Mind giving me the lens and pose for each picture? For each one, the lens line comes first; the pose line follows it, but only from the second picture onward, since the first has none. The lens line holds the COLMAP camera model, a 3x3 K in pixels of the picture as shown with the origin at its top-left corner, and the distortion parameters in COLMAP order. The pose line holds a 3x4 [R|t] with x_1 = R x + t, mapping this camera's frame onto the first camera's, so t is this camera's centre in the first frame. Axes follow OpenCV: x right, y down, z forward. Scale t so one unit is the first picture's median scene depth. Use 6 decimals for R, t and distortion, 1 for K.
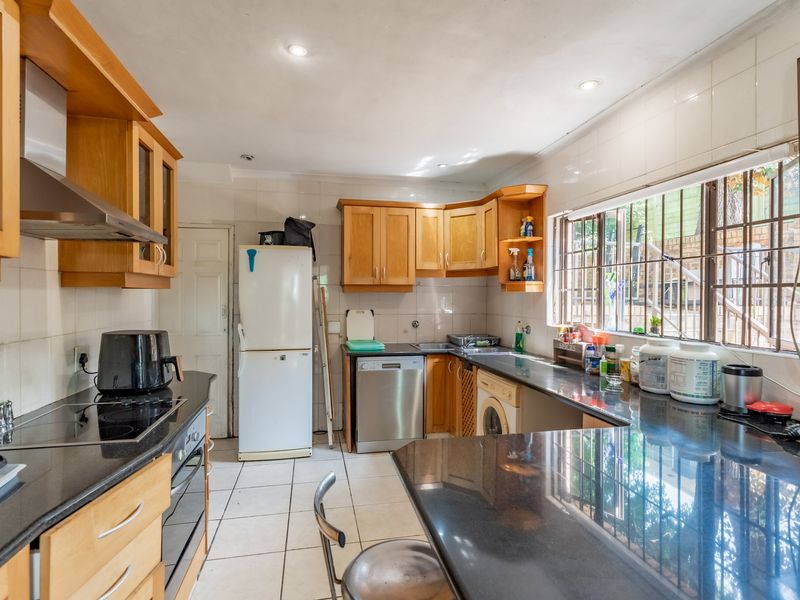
lens RADIAL K [[419.0, 0, 400.0], [0, 419.0, 300.0], [0, 0, 1]] dist [-0.001841, -0.000467]
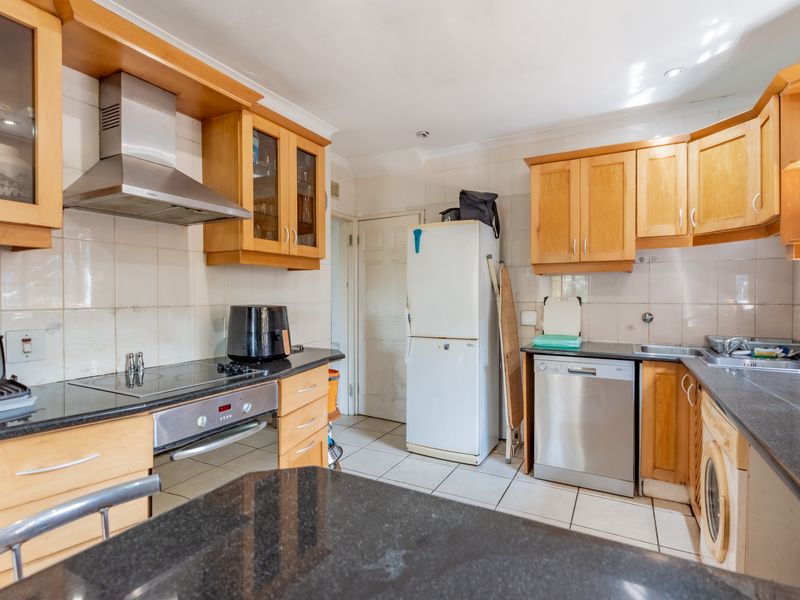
lens RADIAL K [[418.9, 0, 387.1], [0, 418.9, 299.2], [0, 0, 1]] dist [0.002254, 0.000547]
pose [[0.760680, 0.003718, -0.649117, 0.183507], [-0.003529, 0.999993, 0.001592, 0.031006], [0.649118, 0.001080, 0.760687, 0.211567]]
